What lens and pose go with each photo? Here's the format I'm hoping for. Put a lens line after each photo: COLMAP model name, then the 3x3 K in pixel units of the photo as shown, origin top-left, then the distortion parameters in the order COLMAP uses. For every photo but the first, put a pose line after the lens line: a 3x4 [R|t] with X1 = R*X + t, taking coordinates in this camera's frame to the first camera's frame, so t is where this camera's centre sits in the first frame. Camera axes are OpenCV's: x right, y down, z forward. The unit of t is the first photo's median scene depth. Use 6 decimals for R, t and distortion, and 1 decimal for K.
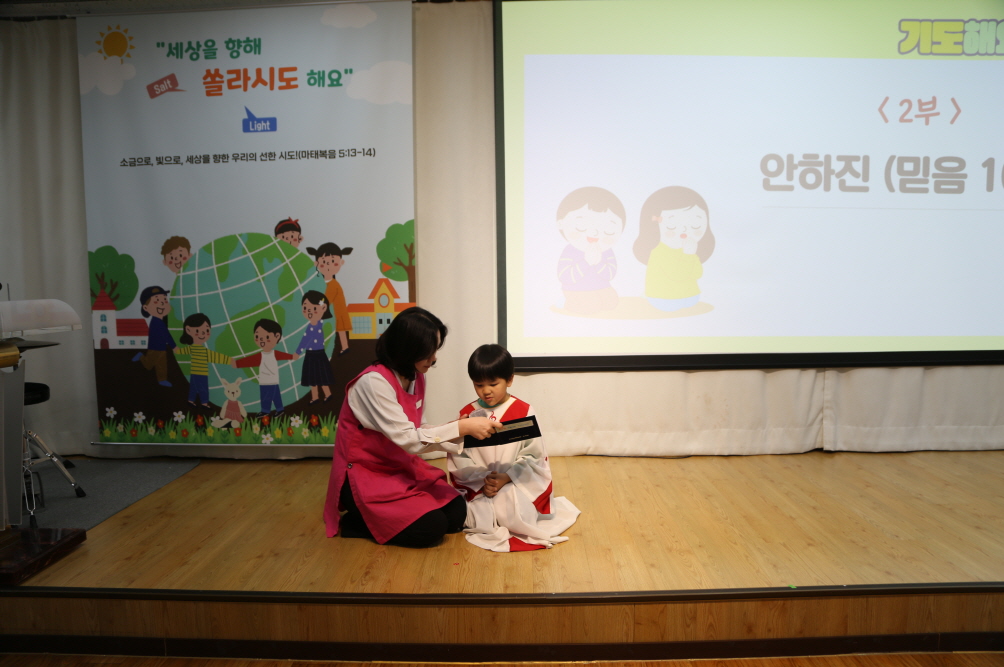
lens RADIAL K [[684.9, 0, 499.8], [0, 684.9, 354.4], [0, 0, 1]] dist [-0.118576, 0.052310]
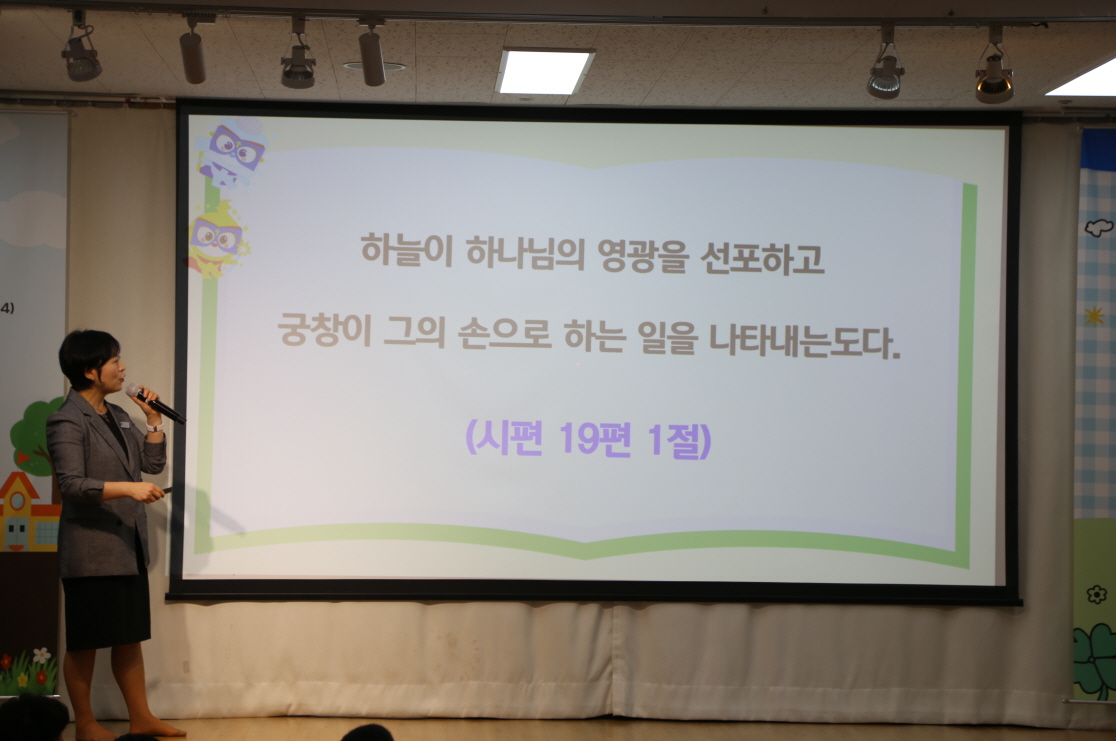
lens RADIAL K [[3048.3, 0, 557.4], [0, 3048.3, 364.6], [0, 0, 1]] dist [0.616984, 0.000000]
pose [[0.996732, 0.028127, 0.075729, 0.158170], [-0.019053, 0.992834, -0.117974, 0.161618], [-0.078505, 0.116146, 0.990125, -2.412836]]
